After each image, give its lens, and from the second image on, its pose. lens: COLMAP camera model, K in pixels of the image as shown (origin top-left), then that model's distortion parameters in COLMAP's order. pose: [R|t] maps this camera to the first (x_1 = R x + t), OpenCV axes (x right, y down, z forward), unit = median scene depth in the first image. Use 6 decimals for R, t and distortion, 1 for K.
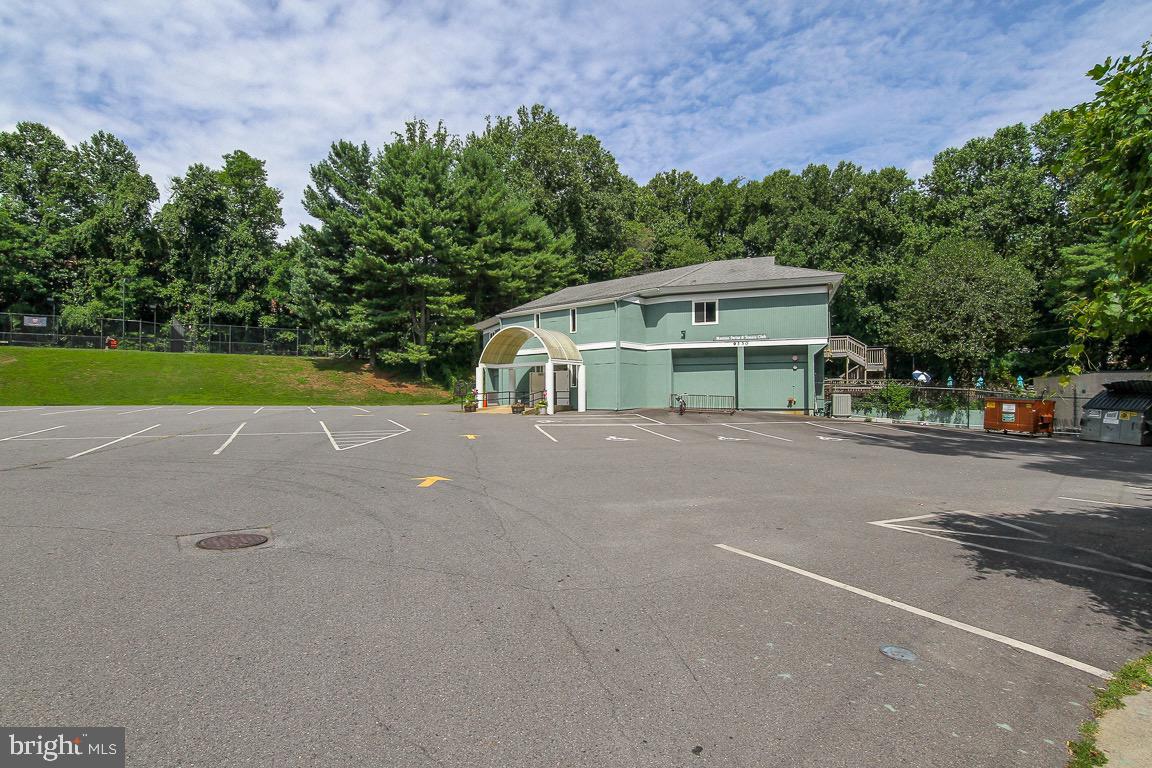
lens RADIAL K [[582.4, 0, 576.0], [0, 582.4, 384.0], [0, 0, 1]] dist [0.002880, -0.009369]
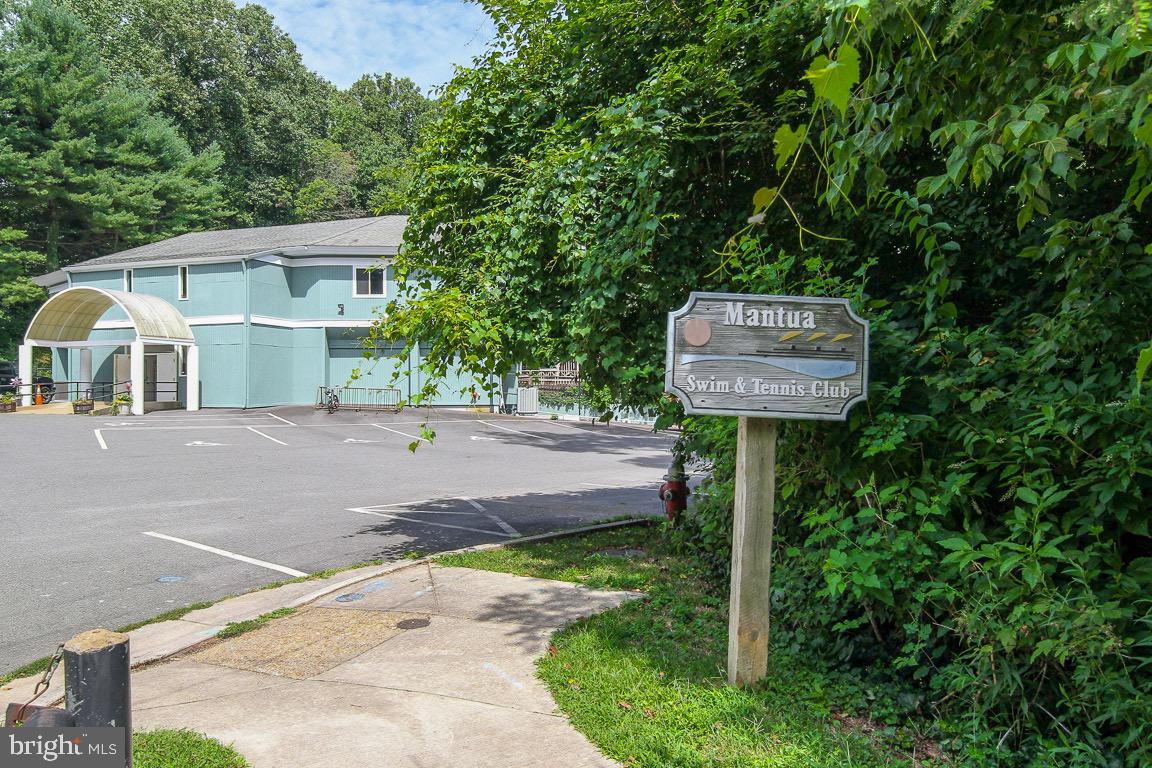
lens RADIAL K [[844.6, 0, 576.7], [0, 844.6, 350.1], [0, 0, 1]] dist [0.119483, -0.092375]
pose [[0.941779, 0.020013, 0.335636, 0.056367], [-0.011311, 0.999548, -0.027862, -0.001512], [-0.336041, 0.022444, 0.941580, -0.090398]]
